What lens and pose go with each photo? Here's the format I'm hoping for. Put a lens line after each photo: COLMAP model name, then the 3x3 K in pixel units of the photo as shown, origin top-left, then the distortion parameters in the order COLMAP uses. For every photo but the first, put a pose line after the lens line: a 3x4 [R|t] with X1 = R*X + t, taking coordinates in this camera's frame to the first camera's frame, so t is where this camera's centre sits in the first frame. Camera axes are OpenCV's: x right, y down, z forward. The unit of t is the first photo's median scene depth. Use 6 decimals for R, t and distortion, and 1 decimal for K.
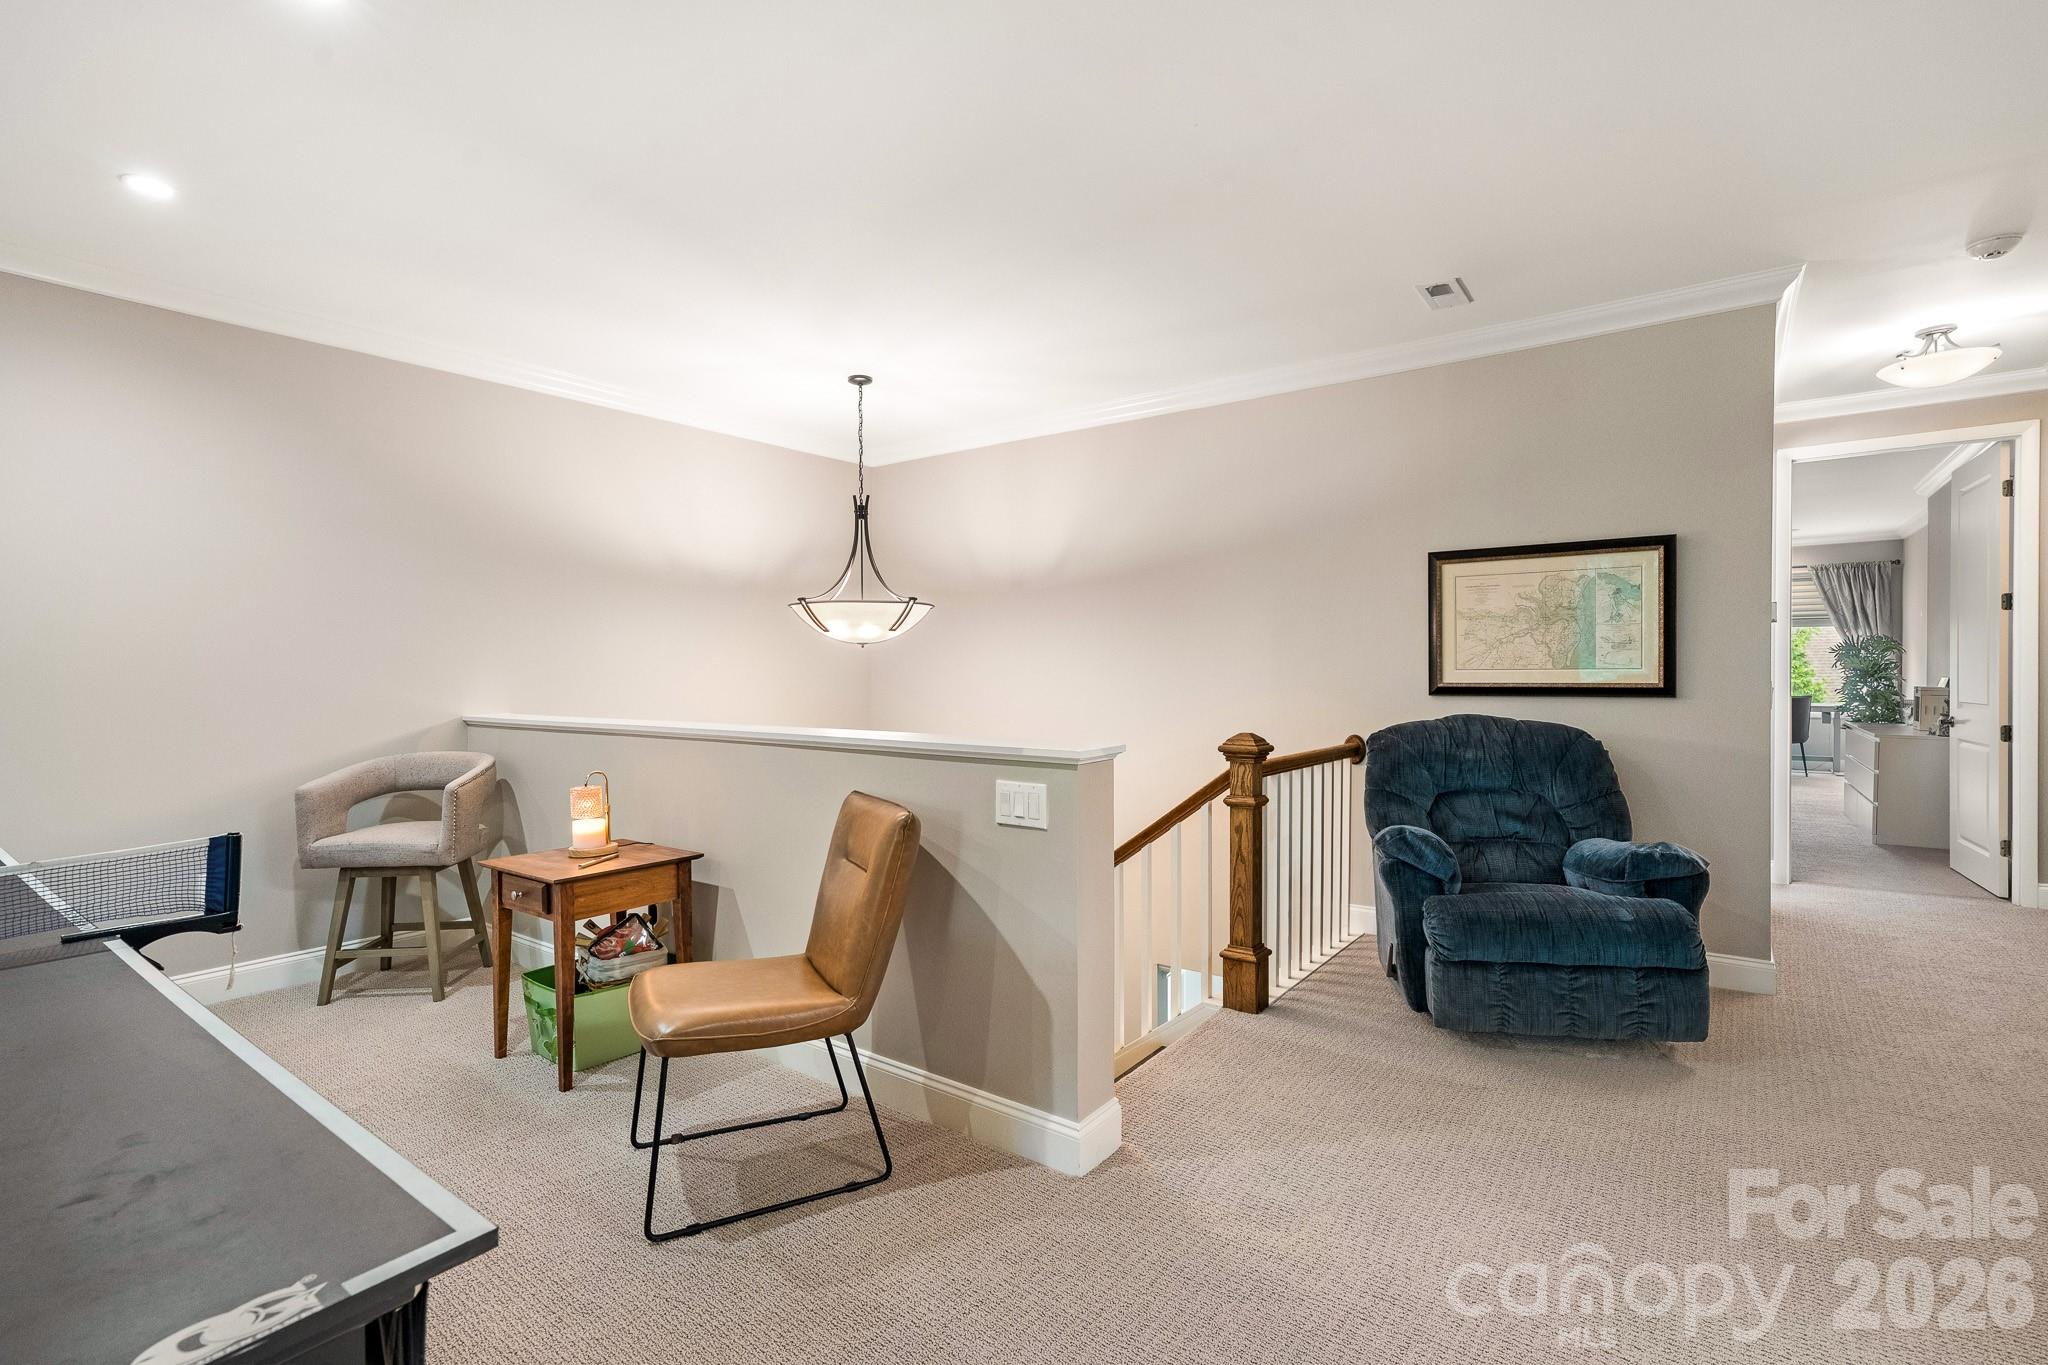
lens RADIAL K [[943.5, 0, 1024.0], [0, 943.5, 682.5], [0, 0, 1]] dist [0.001557, 0.000359]
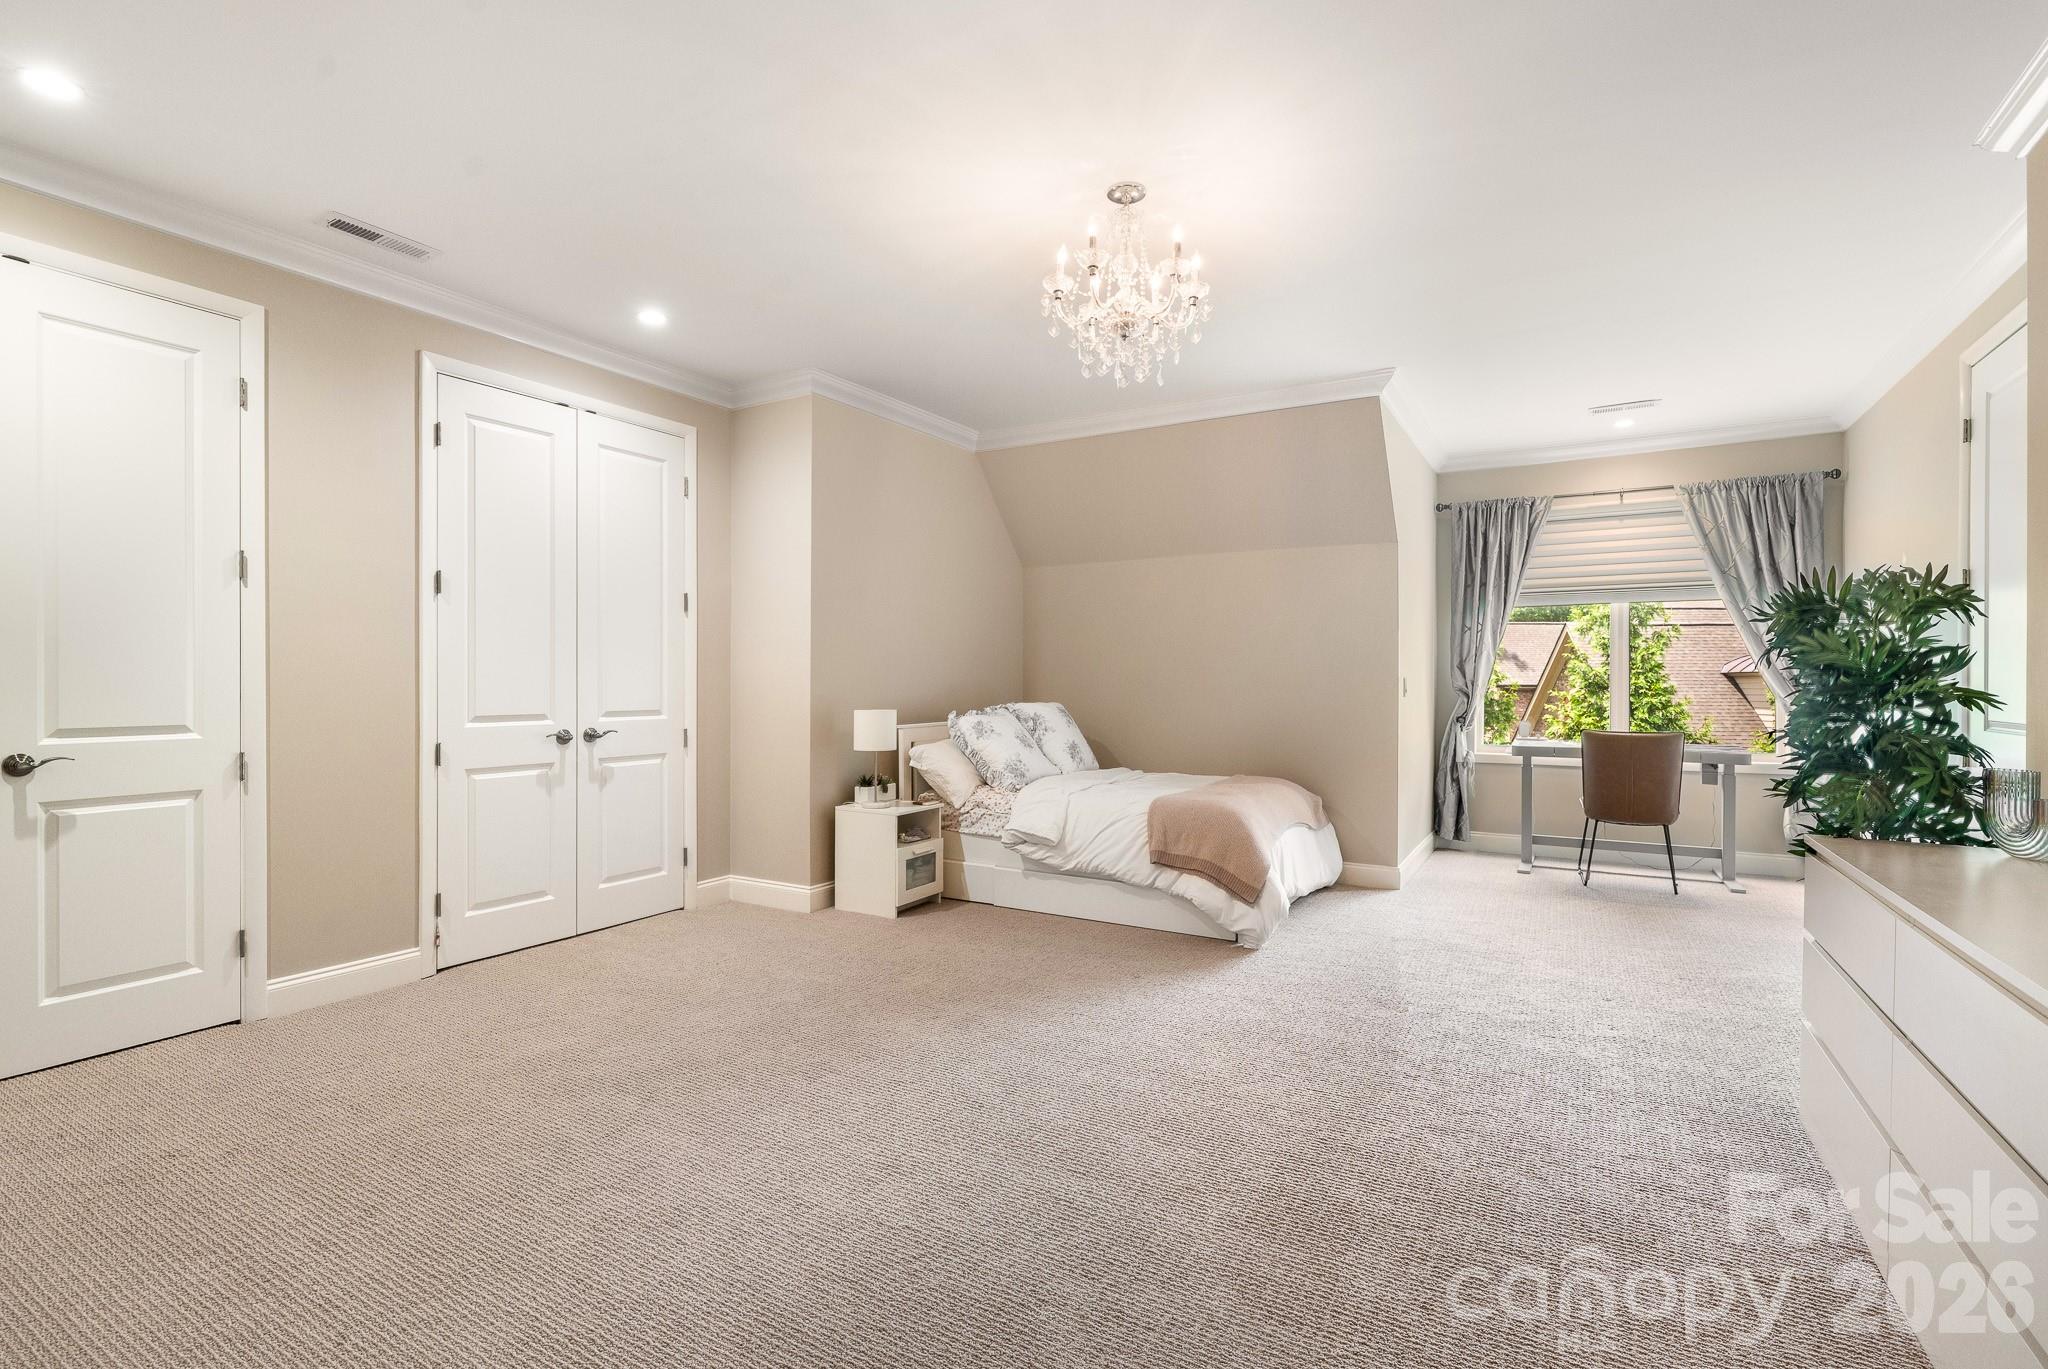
lens RADIAL K [[957.6, 0, 1024.0], [0, 957.6, 684.5], [0, 0, 1]] dist [-0.002166, -0.000413]
pose [[0.994390, 0.007291, 0.105527, 0.418668], [-0.005970, 0.999900, -0.012837, -0.002338], [-0.105610, 0.012135, 0.994334, 0.516362]]
